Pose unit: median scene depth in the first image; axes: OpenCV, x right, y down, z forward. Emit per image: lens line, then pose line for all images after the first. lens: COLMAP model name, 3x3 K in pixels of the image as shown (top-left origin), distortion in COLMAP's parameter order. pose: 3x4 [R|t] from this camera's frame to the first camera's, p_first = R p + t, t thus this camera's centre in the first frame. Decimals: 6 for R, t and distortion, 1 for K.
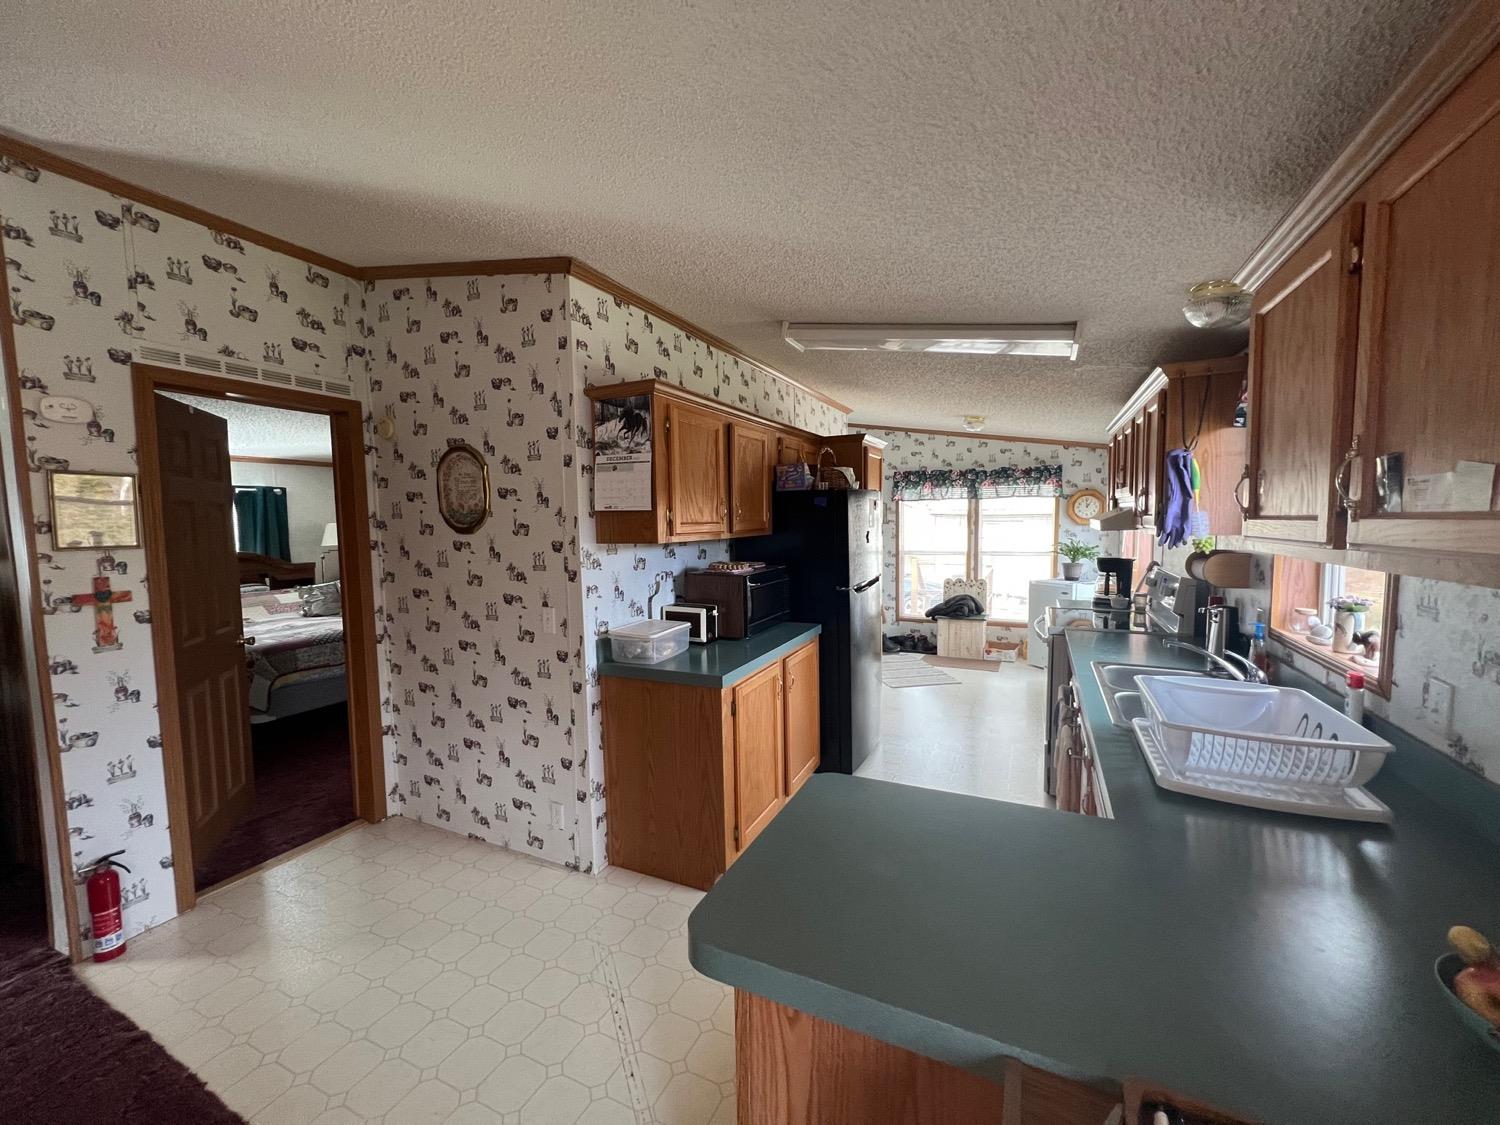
lens RADIAL K [[599.8, 0, 751.5], [0, 599.8, 565.7], [0, 0, 1]] dist [-0.002781, 0.000967]
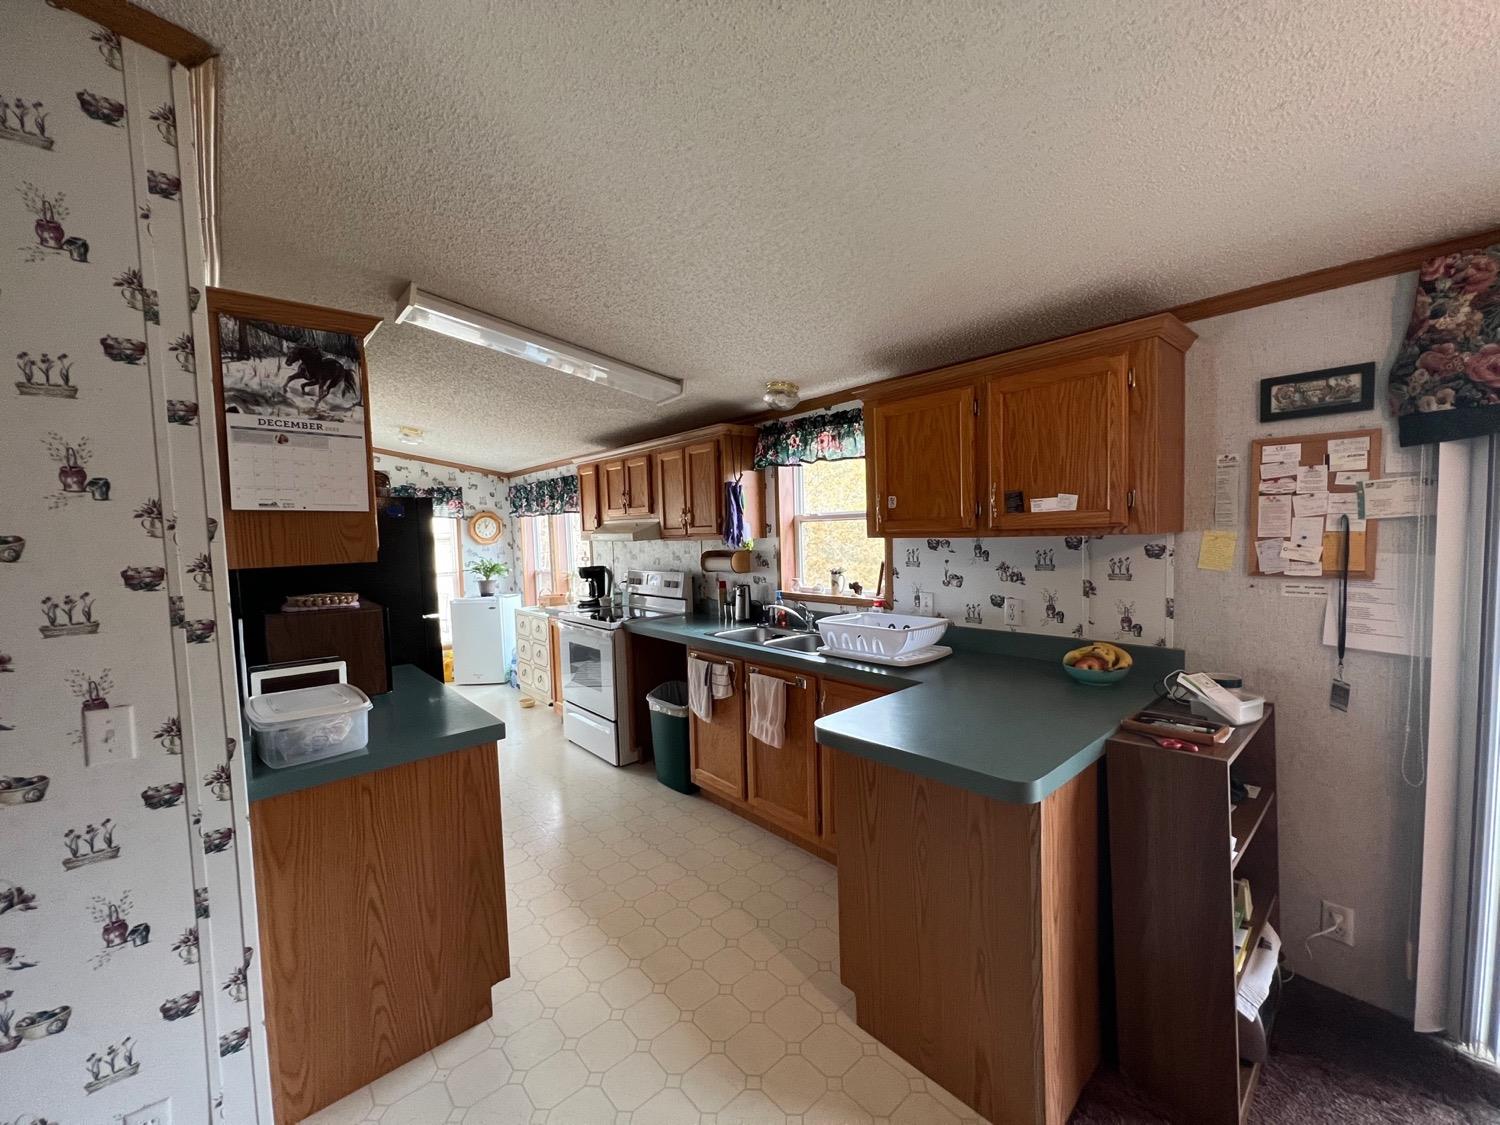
lens RADIAL K [[599.8, 0, 752.4], [0, 599.8, 564.3], [0, 0, 1]] dist [-0.002781, 0.000967]
pose [[0.393529, -0.047906, 0.918063, -0.244240], [0.093317, 0.995565, 0.011950, -0.001024], [-0.914564, 0.080969, 0.396254, 0.141945]]
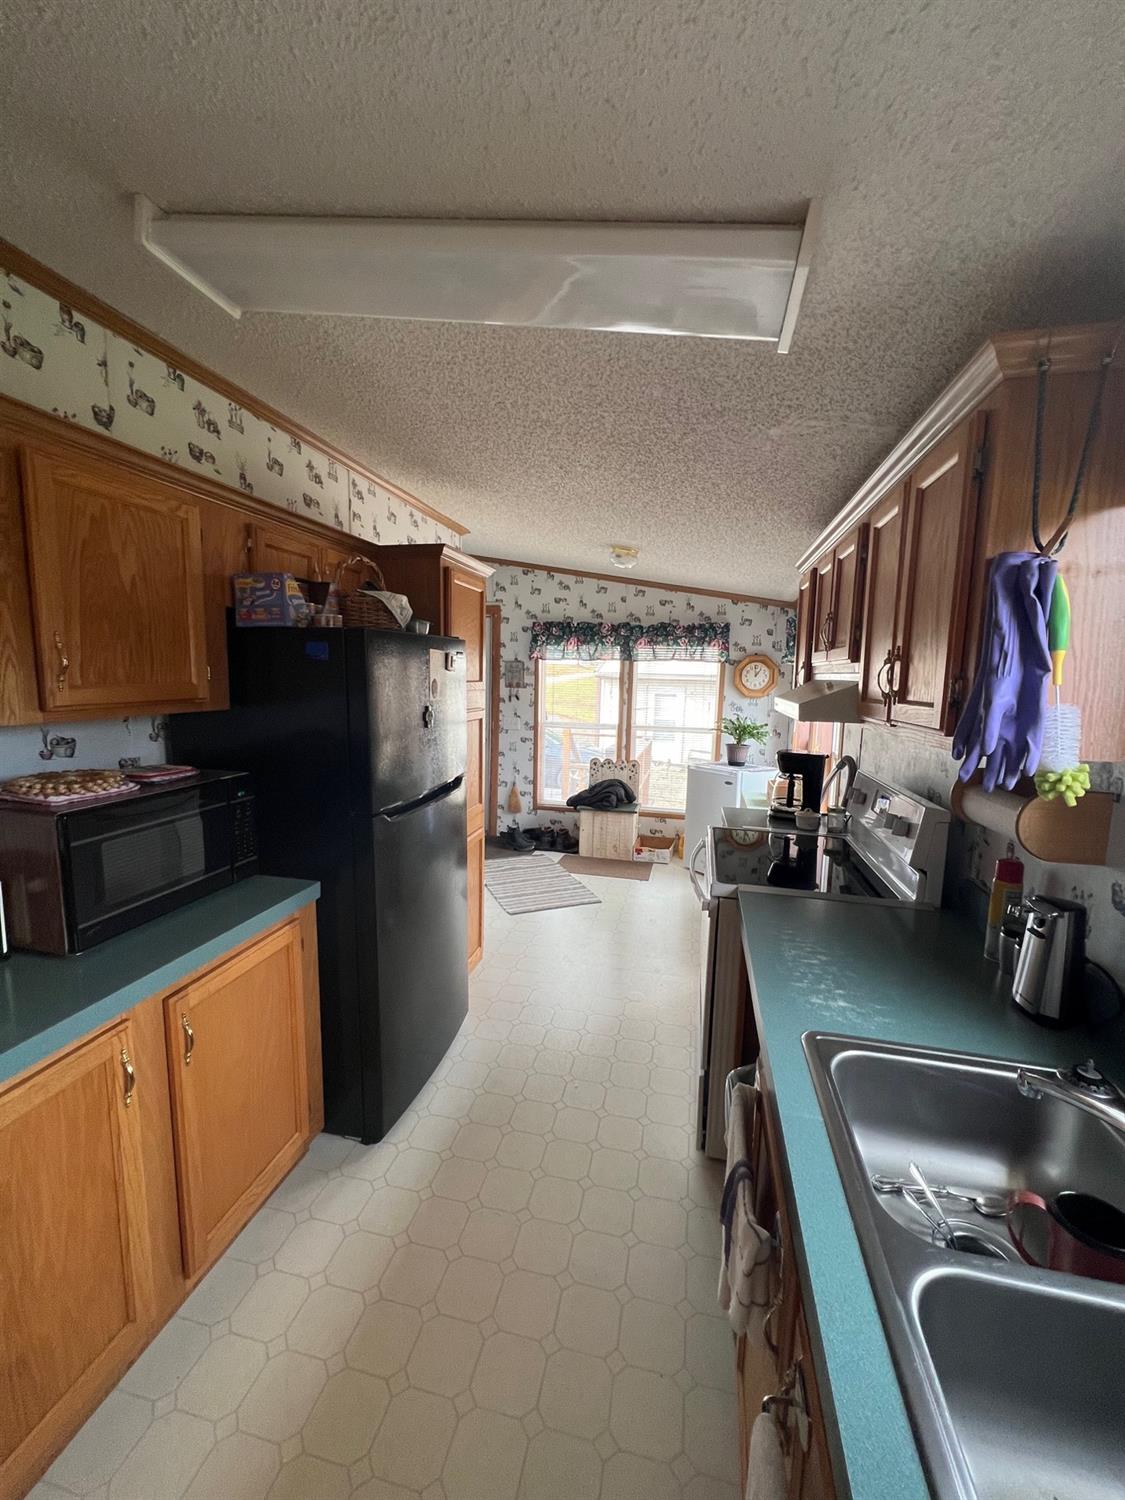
lens RADIAL K [[599.8, 0, 561.4], [0, 599.8, 749.9], [0, 0, 1]] dist [-0.002781, 0.000967]
pose [[0.975713, 0.009734, 0.218837, 0.118492], [-0.019550, 0.998895, 0.042735, -0.026191], [-0.218180, -0.045975, 0.974825, 0.247853]]
